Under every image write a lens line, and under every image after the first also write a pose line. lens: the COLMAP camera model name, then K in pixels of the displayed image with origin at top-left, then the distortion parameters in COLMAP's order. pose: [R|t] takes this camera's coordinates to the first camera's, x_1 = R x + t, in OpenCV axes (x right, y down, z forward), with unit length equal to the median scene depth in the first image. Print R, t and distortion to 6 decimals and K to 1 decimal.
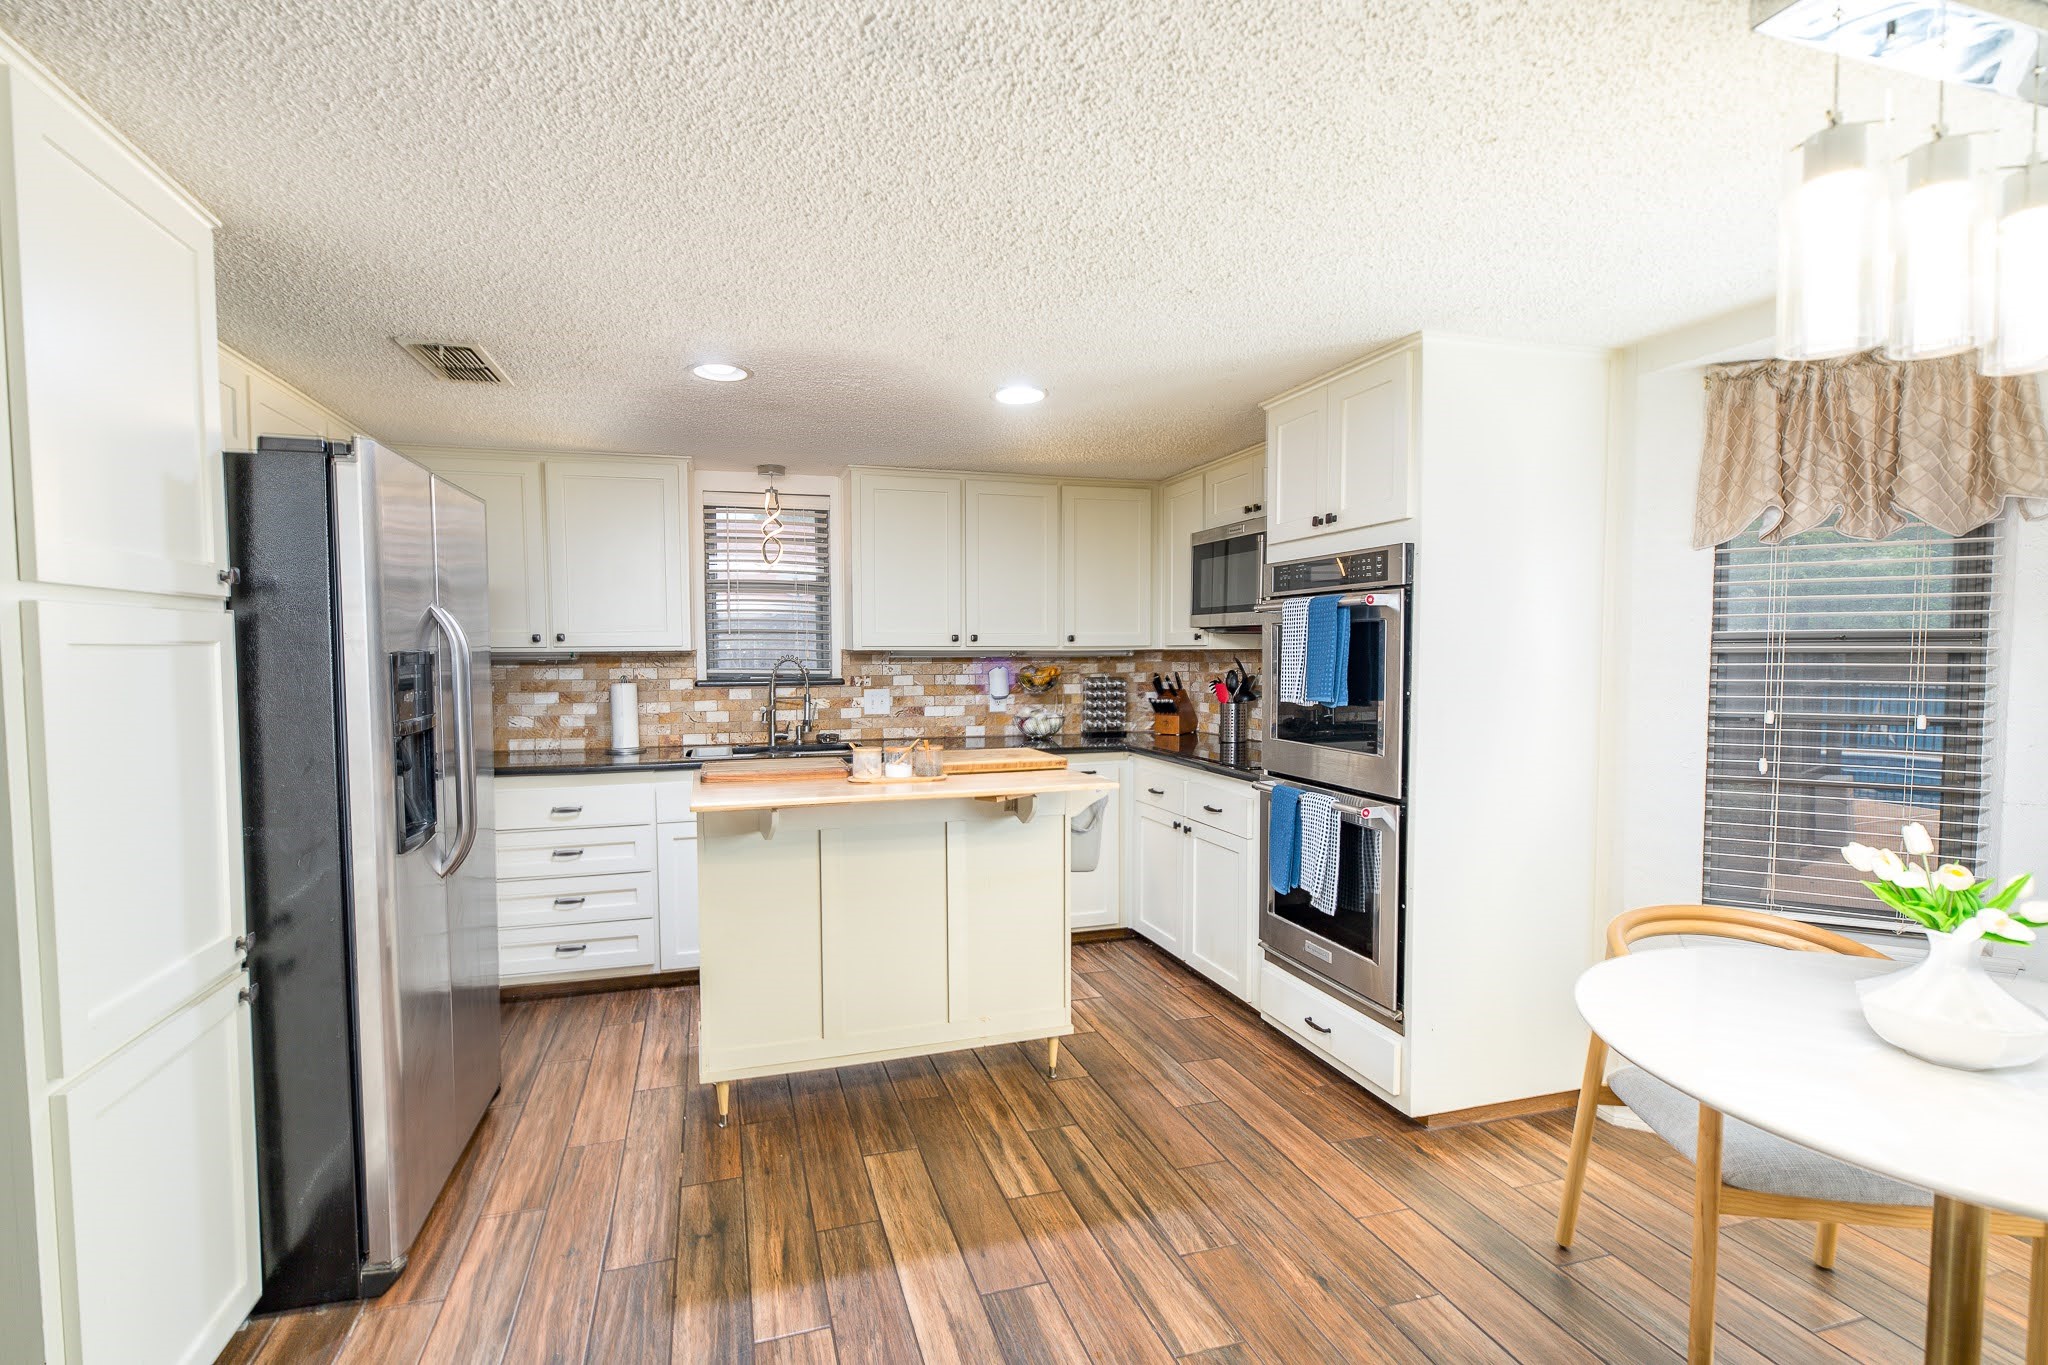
lens RADIAL K [[968.6, 0, 1010.9], [0, 968.6, 703.1], [0, 0, 1]] dist [0.000587, -0.000746]
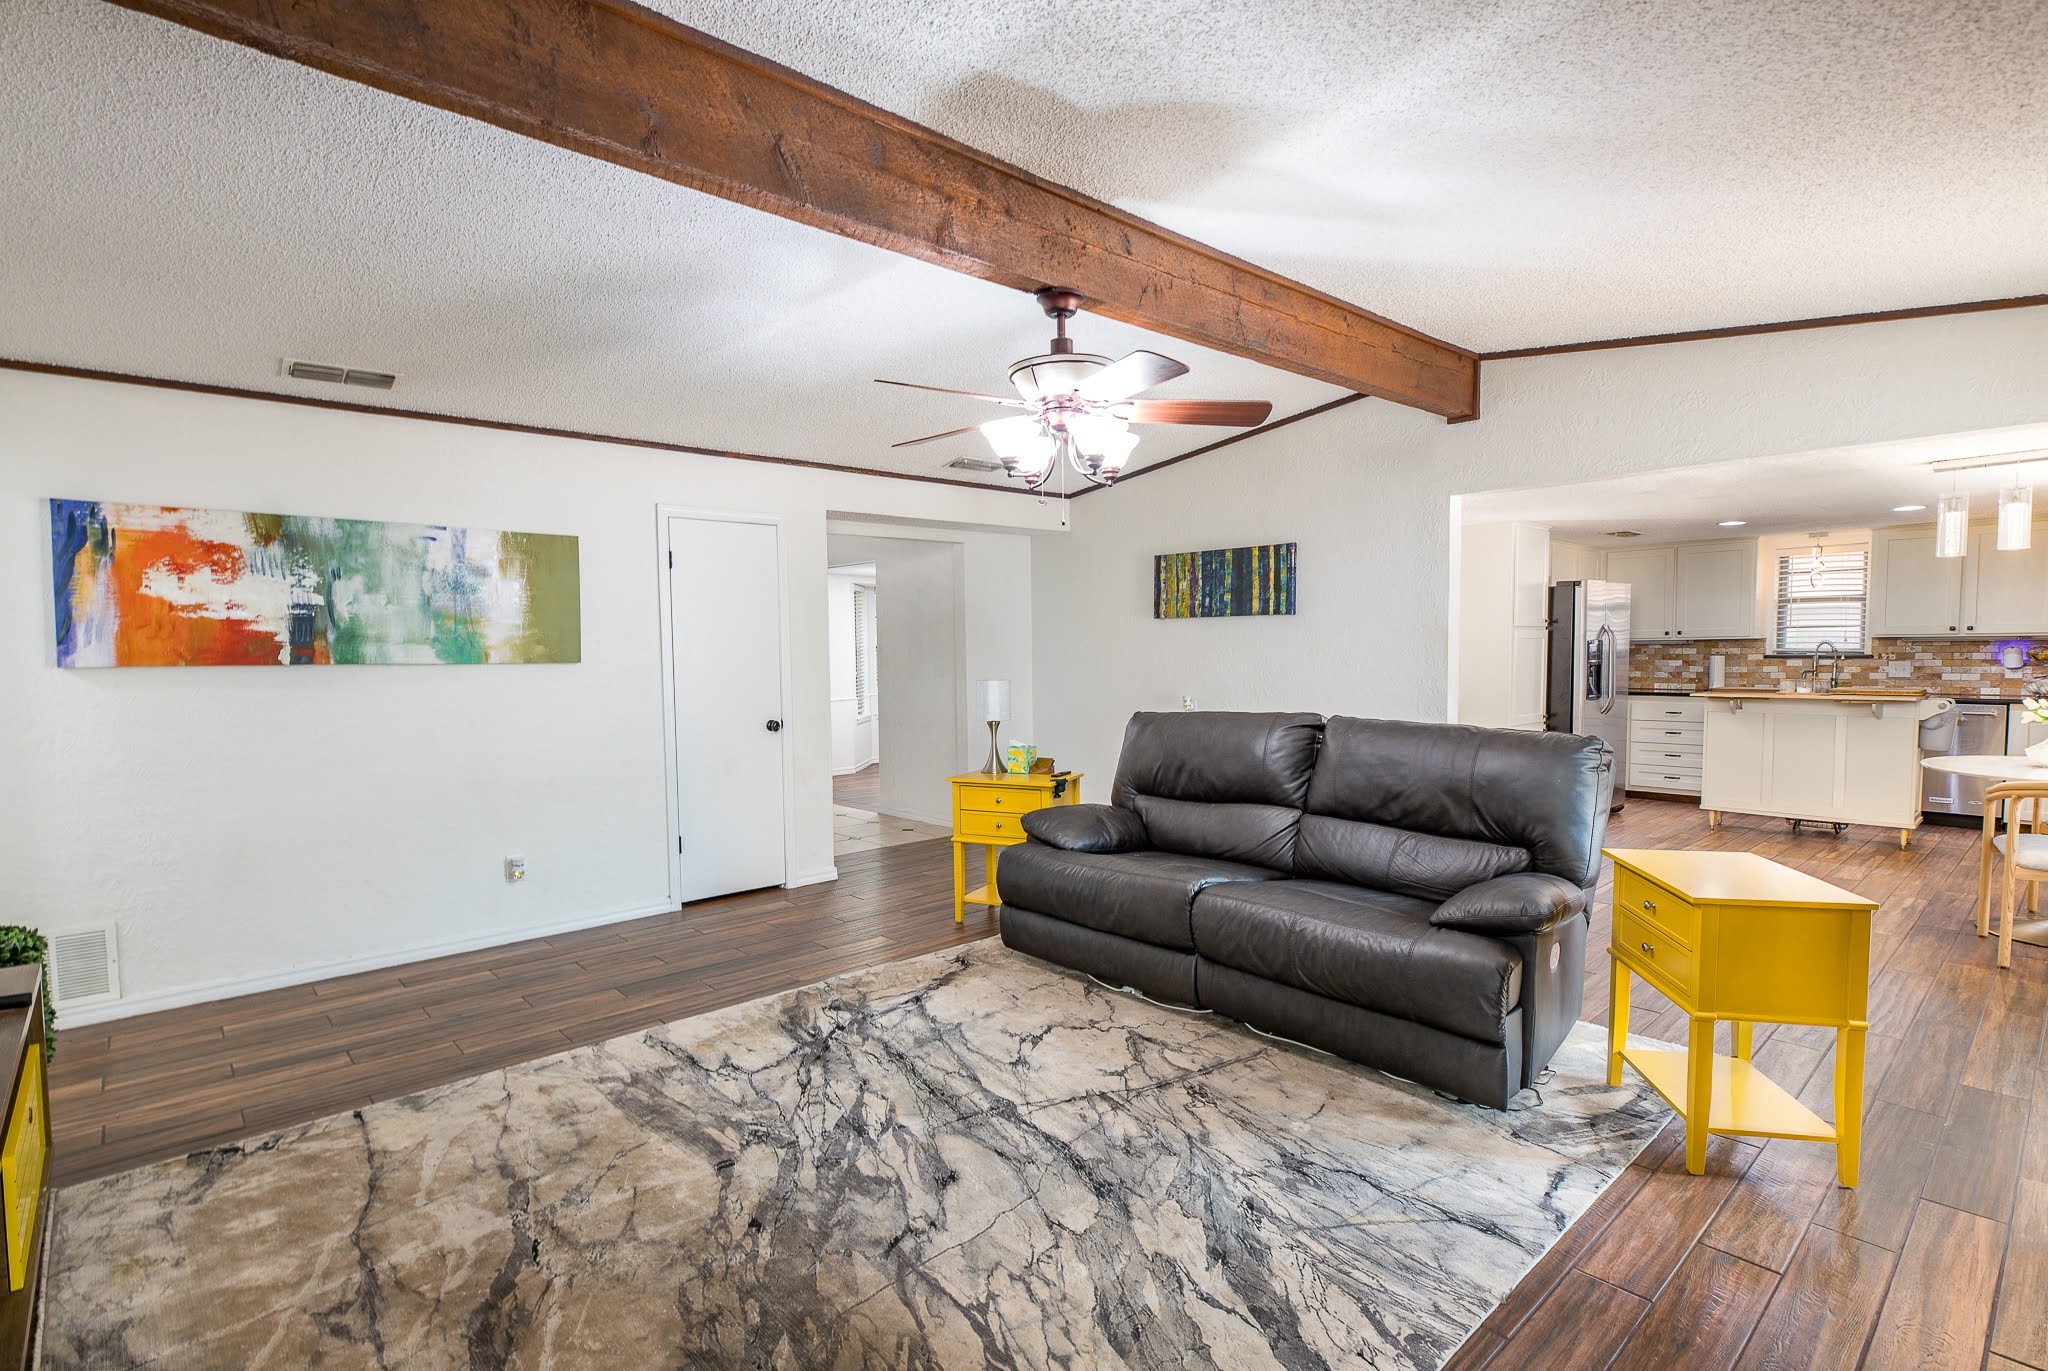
lens RADIAL K [[973.8, 0, 1004.6], [0, 973.8, 703.7], [0, 0, 1]] dist [-0.001363, -0.000563]
pose [[0.409394, 0.049814, -0.910997, 1.069661], [-0.039654, 0.998536, 0.036781, 0.081863], [0.911496, 0.021066, 0.410770, -1.474927]]
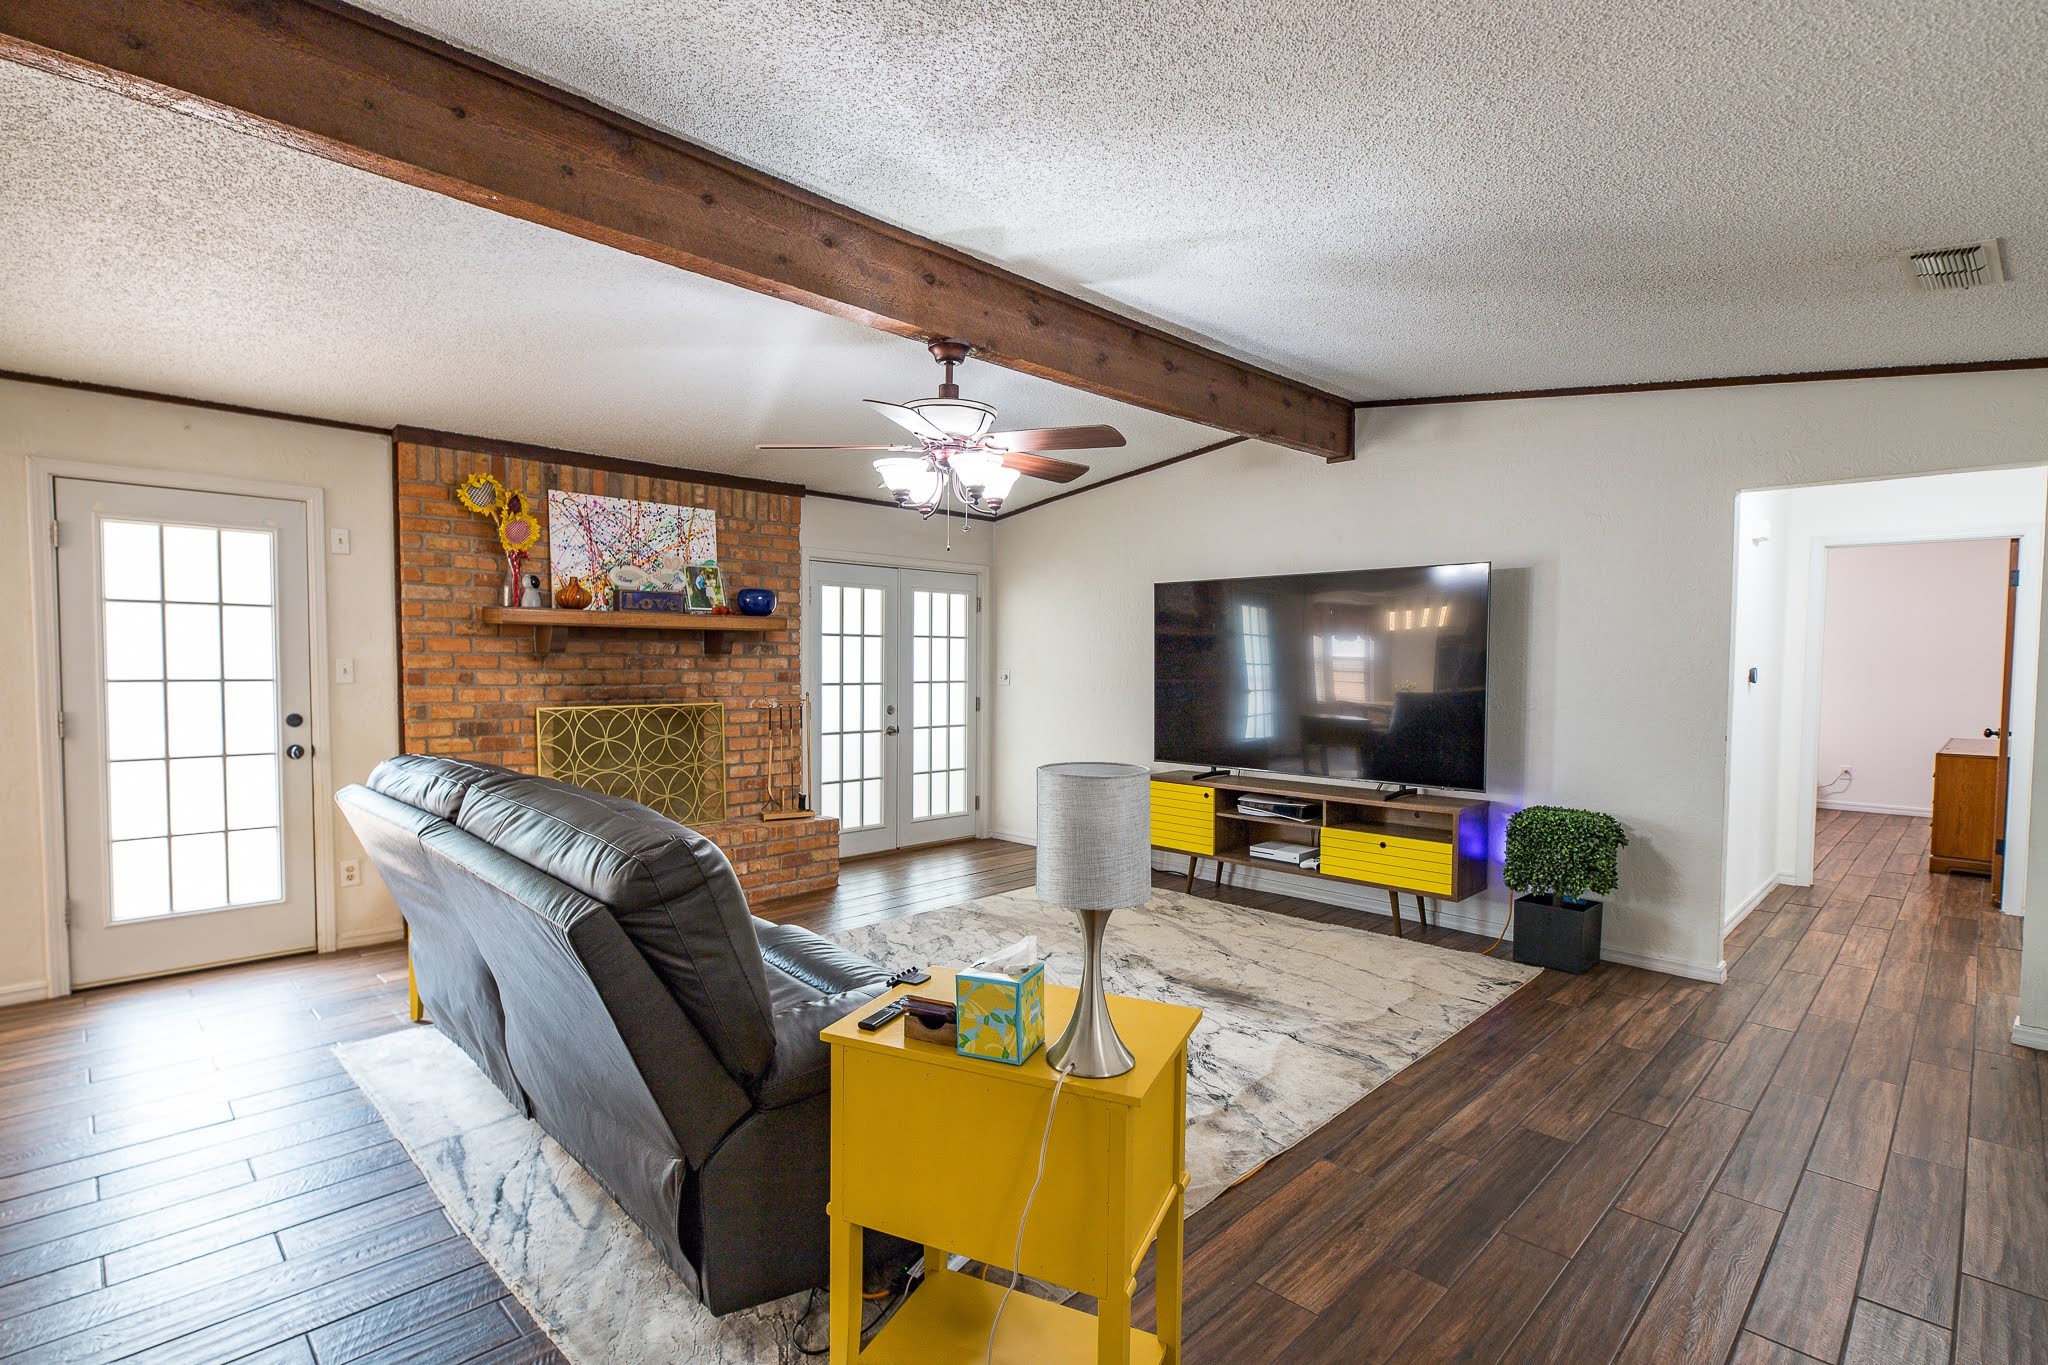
lens RADIAL K [[966.7, 0, 996.1], [0, 966.7, 699.6], [0, 0, 1]] dist [-0.000614, 0.000254]
pose [[-0.445789, -0.037581, 0.894349, -0.764825], [0.045205, 0.996898, 0.064423, 0.035877], [-0.893996, 0.069148, -0.442707, -0.599387]]
